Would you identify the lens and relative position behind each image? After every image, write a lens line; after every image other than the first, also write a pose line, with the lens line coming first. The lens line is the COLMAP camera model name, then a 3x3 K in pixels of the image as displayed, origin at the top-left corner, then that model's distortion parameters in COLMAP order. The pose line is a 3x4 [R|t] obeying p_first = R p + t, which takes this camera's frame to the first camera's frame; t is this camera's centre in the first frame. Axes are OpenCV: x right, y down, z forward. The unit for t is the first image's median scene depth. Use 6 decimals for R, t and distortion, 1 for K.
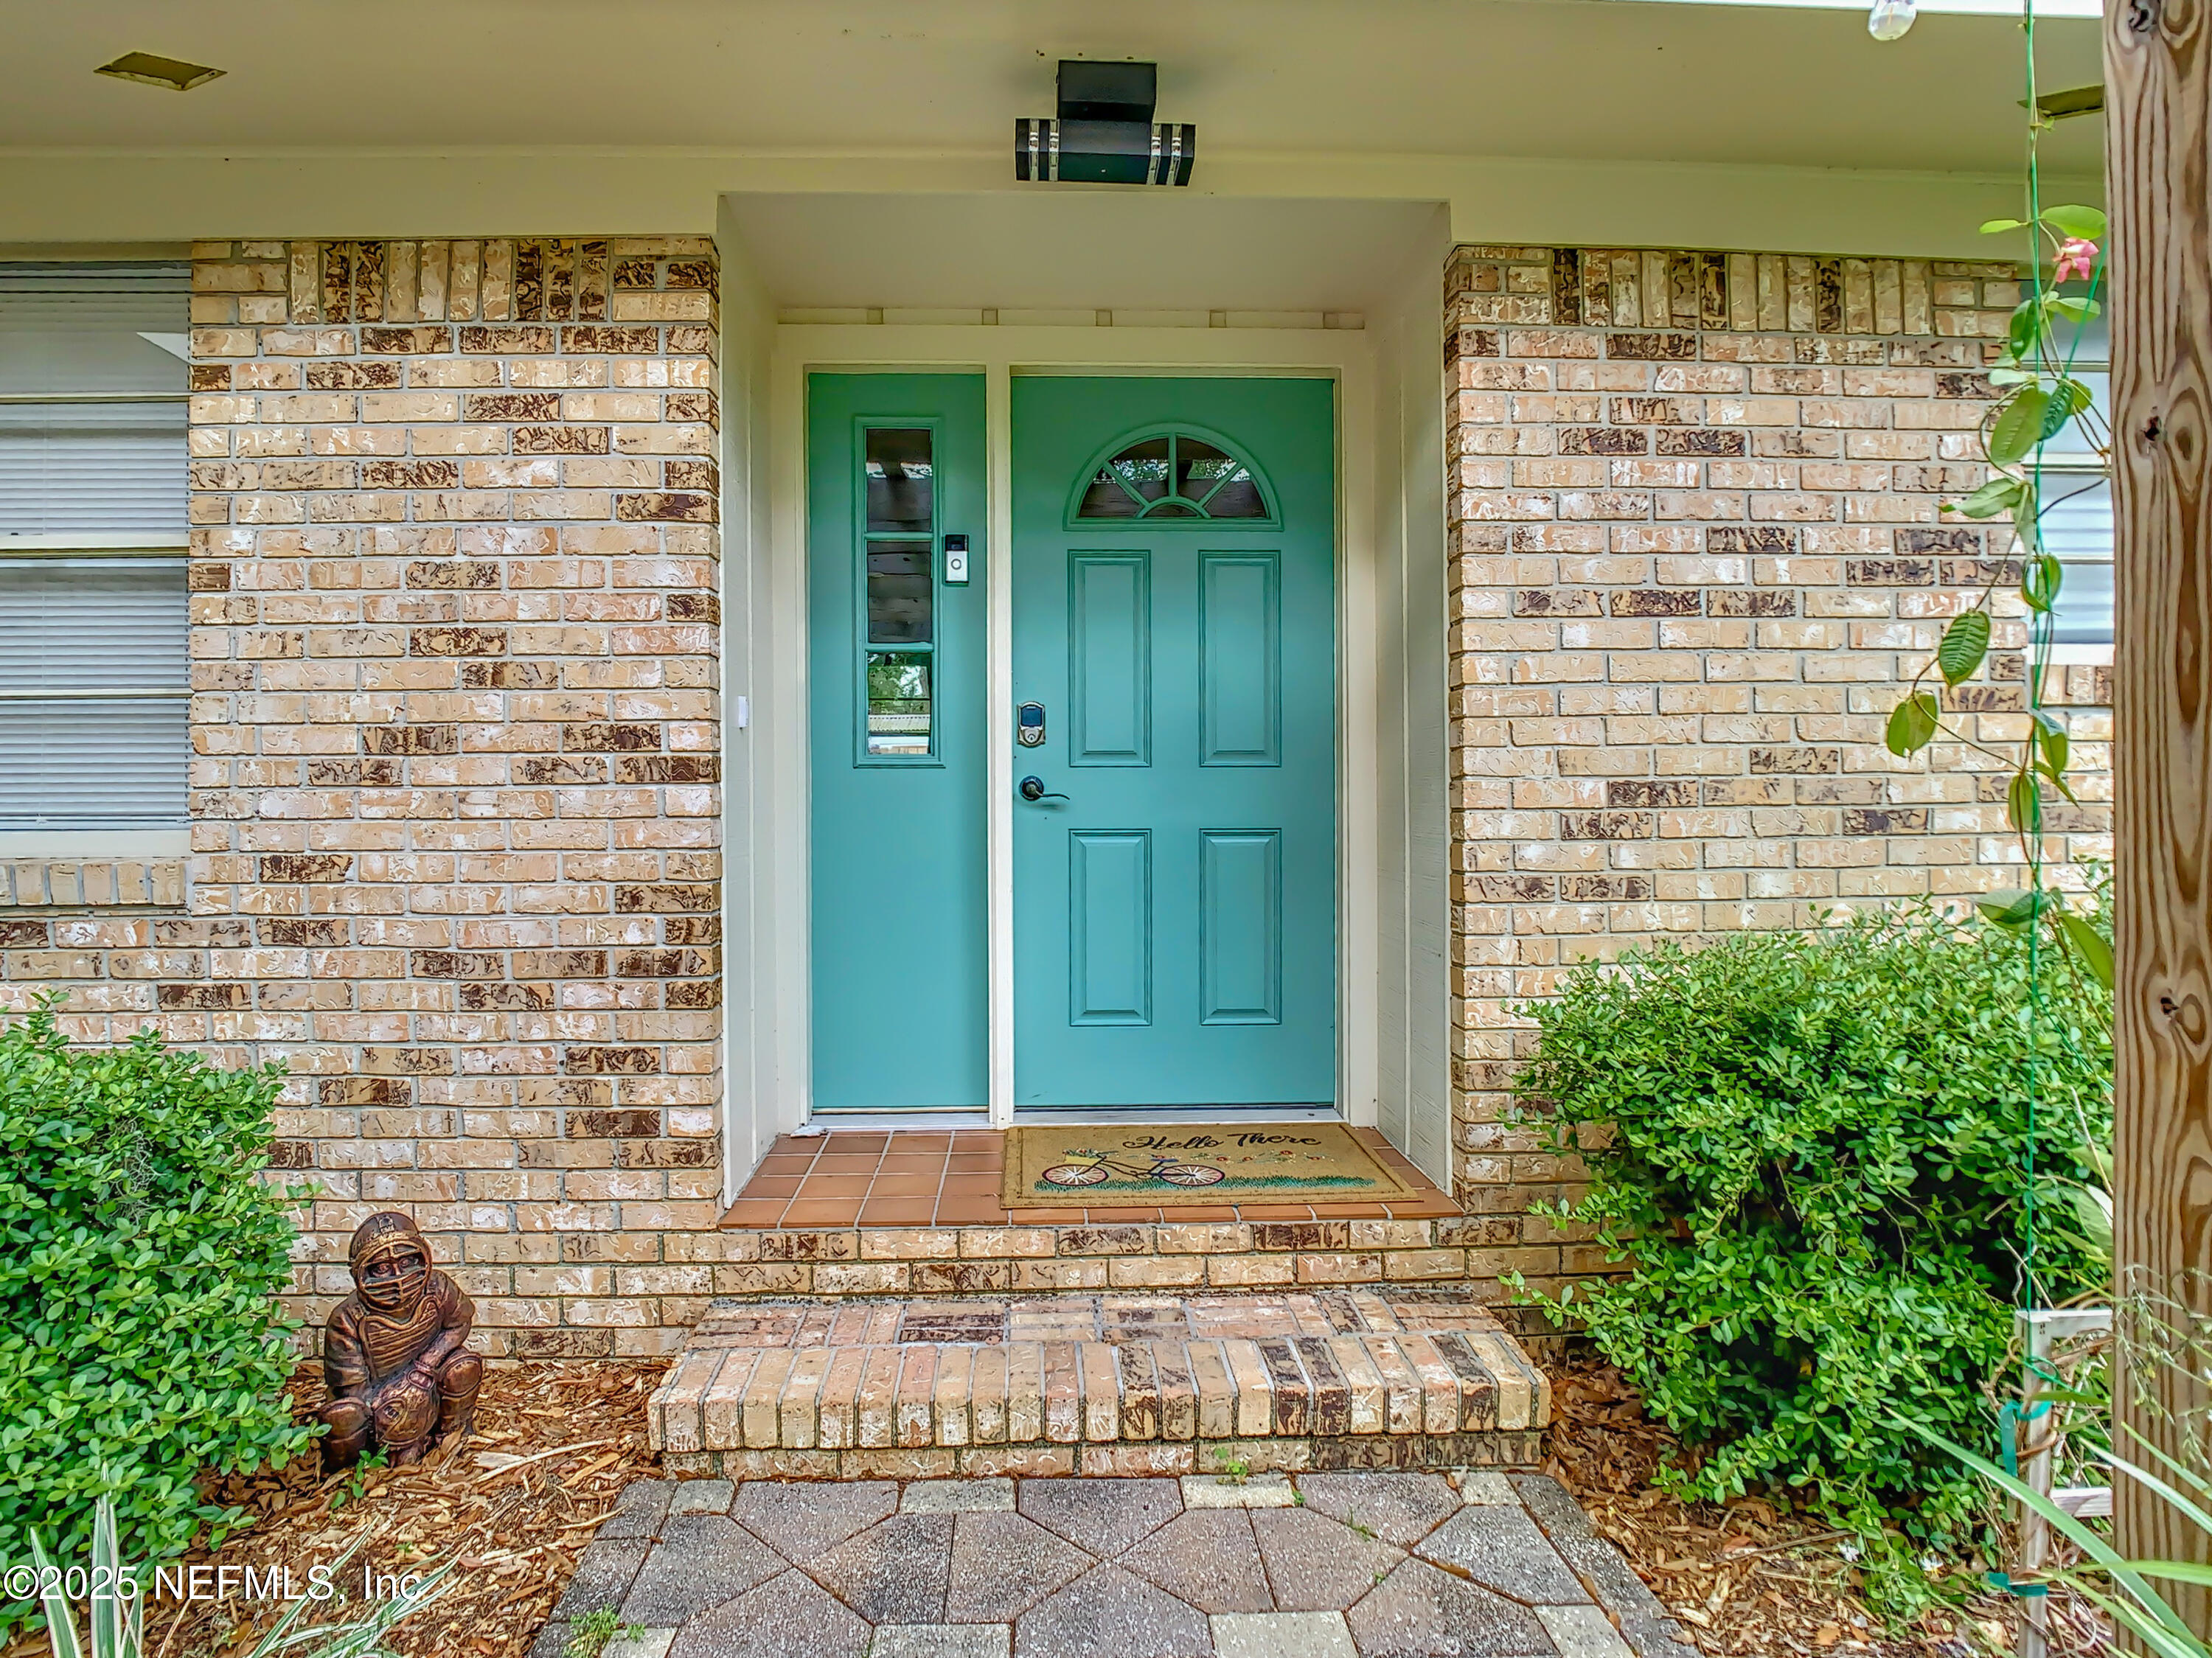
lens RADIAL K [[1242.8, 0, 1106.0], [0, 1242.8, 829.0], [0, 0, 1]] dist [-0.052690, 0.041795]
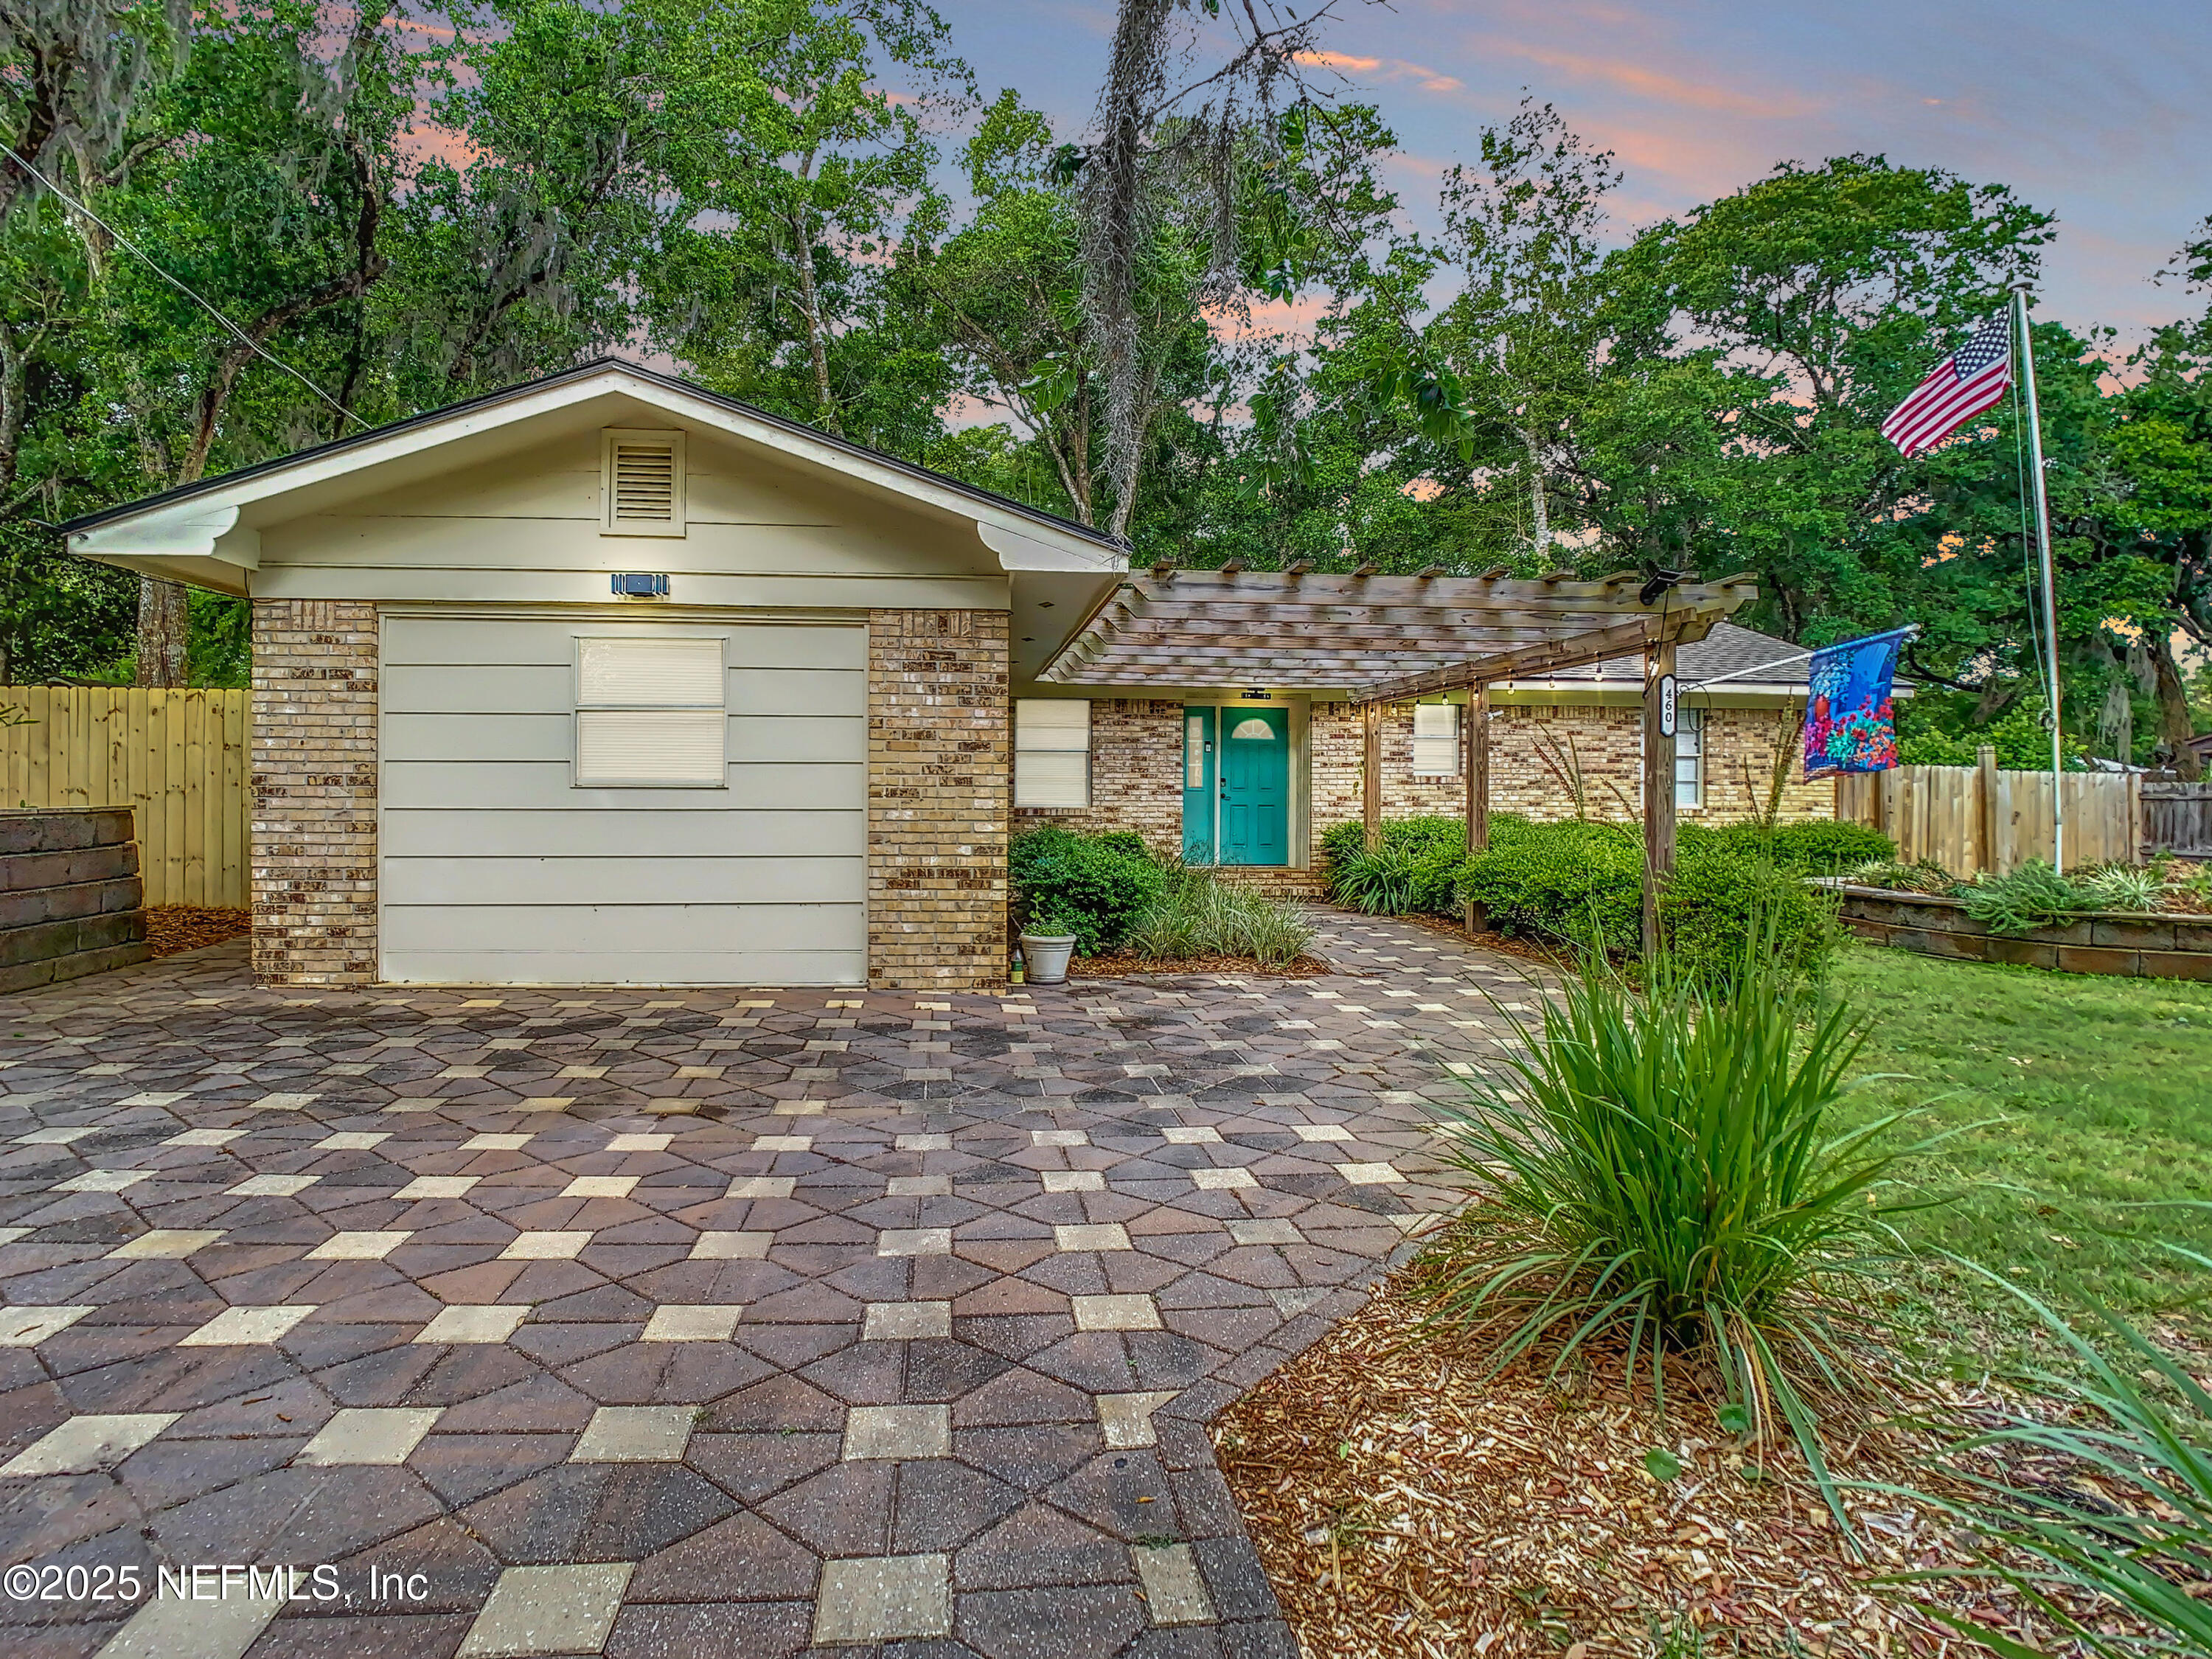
lens RADIAL K [[1242.9, 0, 1106.0], [0, 1242.9, 829.5], [0, 0, 1]] dist [-0.052690, 0.041795]
pose [[0.996840, 0.009955, 0.078812, -1.134782], [-0.010176, 0.999945, 0.002409, 0.112250], [-0.078784, -0.003203, 0.996887, -4.750551]]
